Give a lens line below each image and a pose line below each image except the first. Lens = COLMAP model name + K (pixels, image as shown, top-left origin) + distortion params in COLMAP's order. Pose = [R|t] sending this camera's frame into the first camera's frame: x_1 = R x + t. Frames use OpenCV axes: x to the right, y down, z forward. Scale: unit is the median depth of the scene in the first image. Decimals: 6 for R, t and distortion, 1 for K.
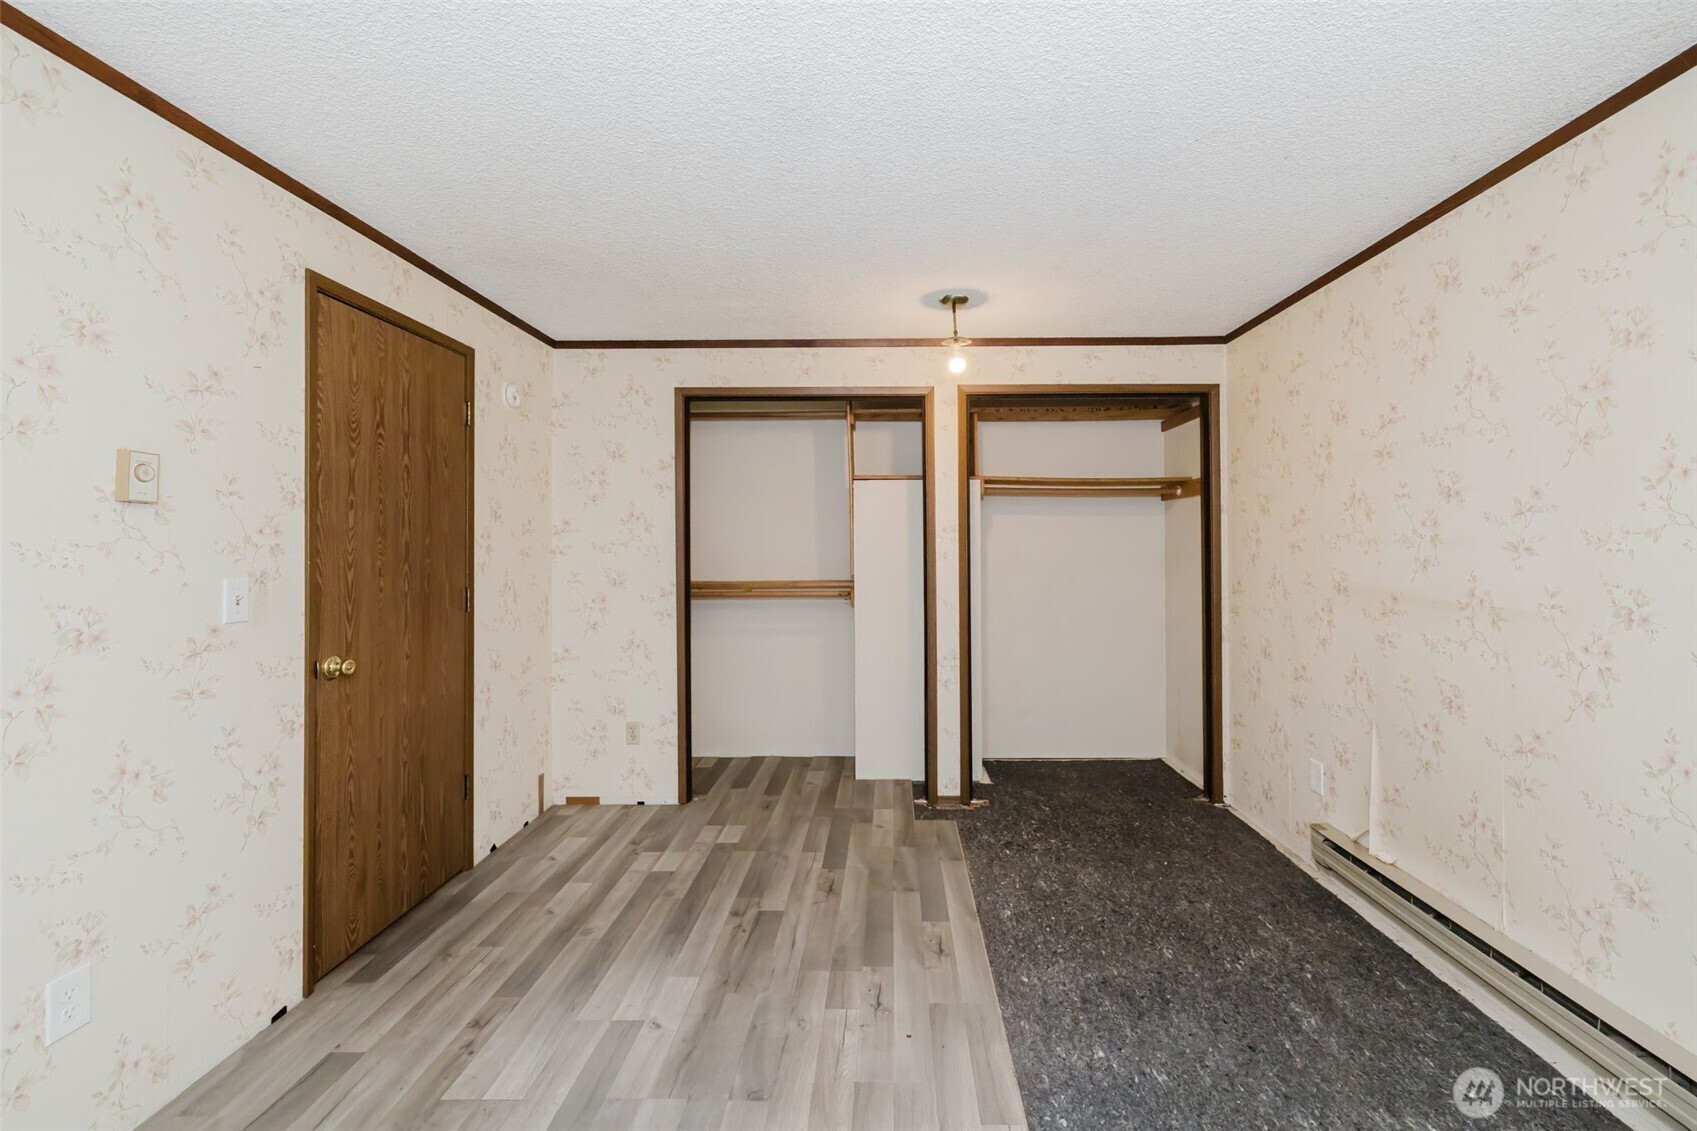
lens RADIAL K [[735.7, 0, 886.1], [0, 735.7, 546.0], [0, 0, 1]] dist [-0.001260, -0.000220]
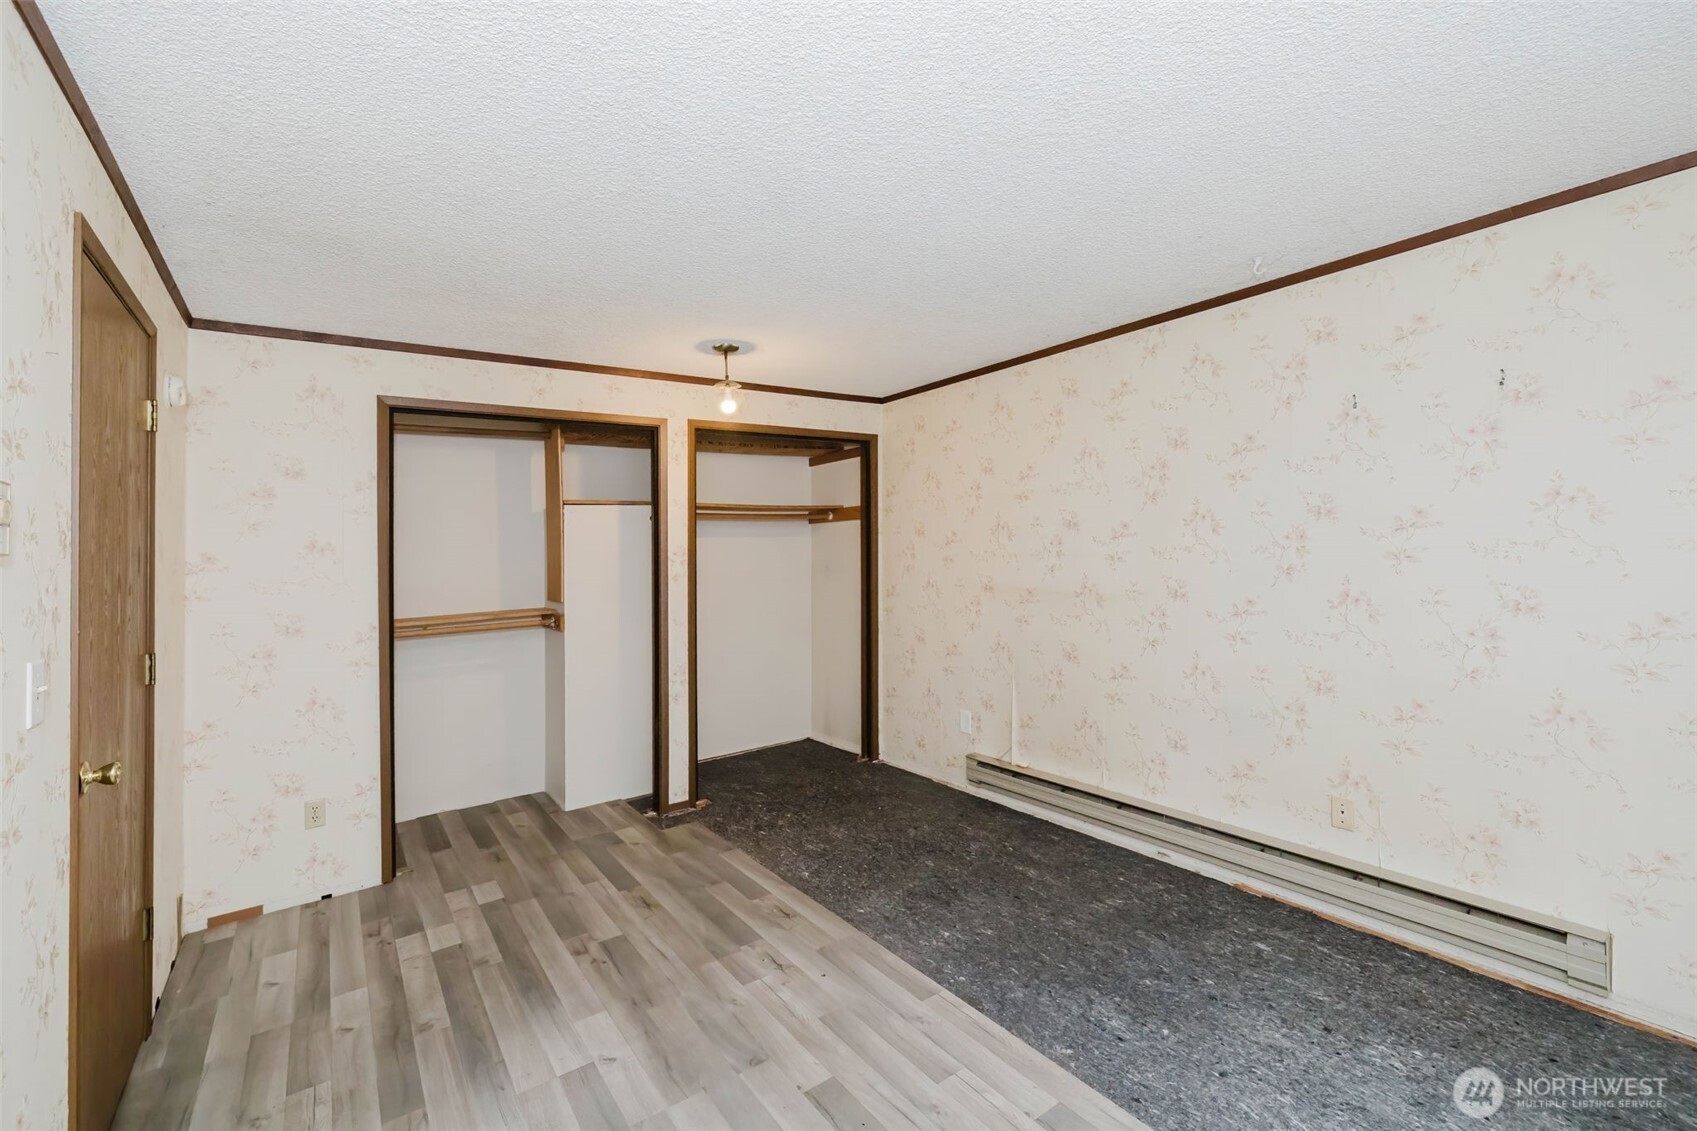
lens RADIAL K [[725.7, 0, 842.6], [0, 725.7, 569.7], [0, 0, 1]] dist [0.000401, -0.000206]
pose [[0.808770, -0.040229, 0.586748, -0.415392], [0.032093, 0.999190, 0.024270, -0.020326], [-0.587249, -0.000799, 0.809406, 0.008448]]
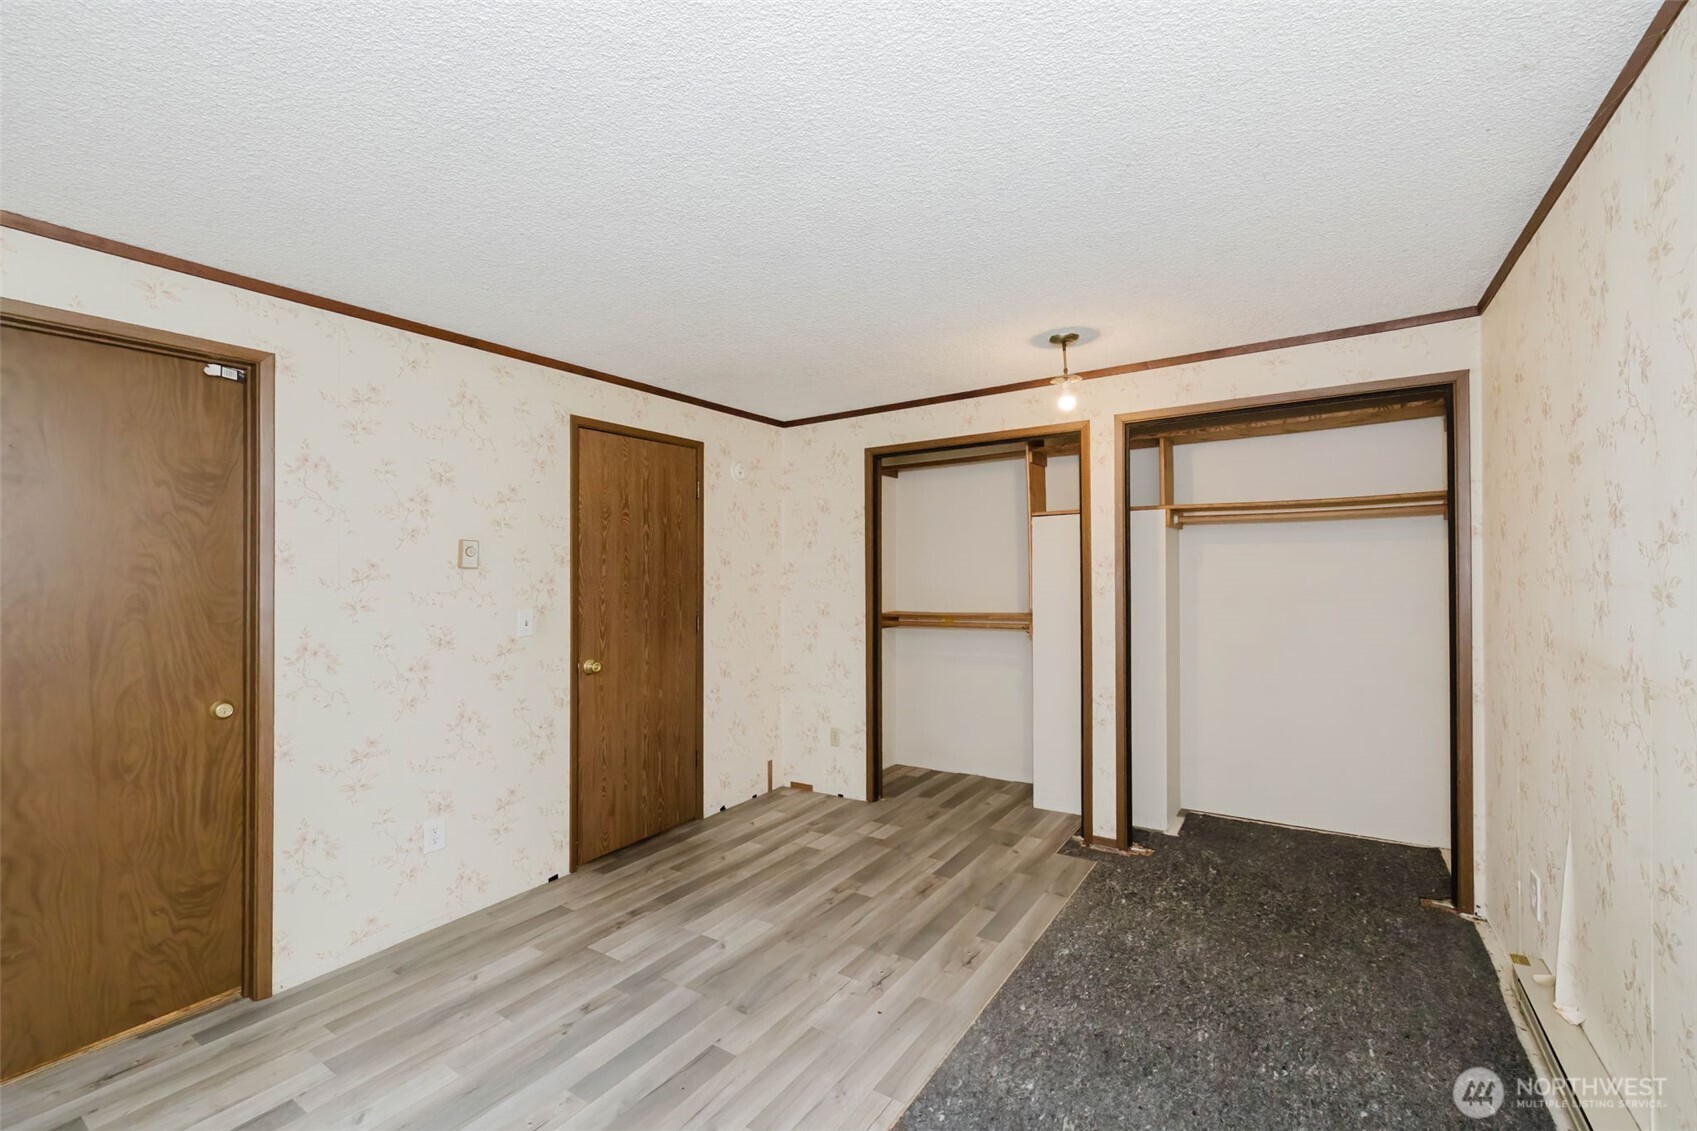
lens RADIAL K [[725.7, 0, 842.6], [0, 725.7, 569.7], [0, 0, 1]] dist [0.000401, -0.000206]
pose [[0.836376, -0.014336, -0.547969, 0.416656], [0.013532, 0.999893, -0.005505, -0.019141], [0.547989, -0.002811, 0.836481, 0.006164]]
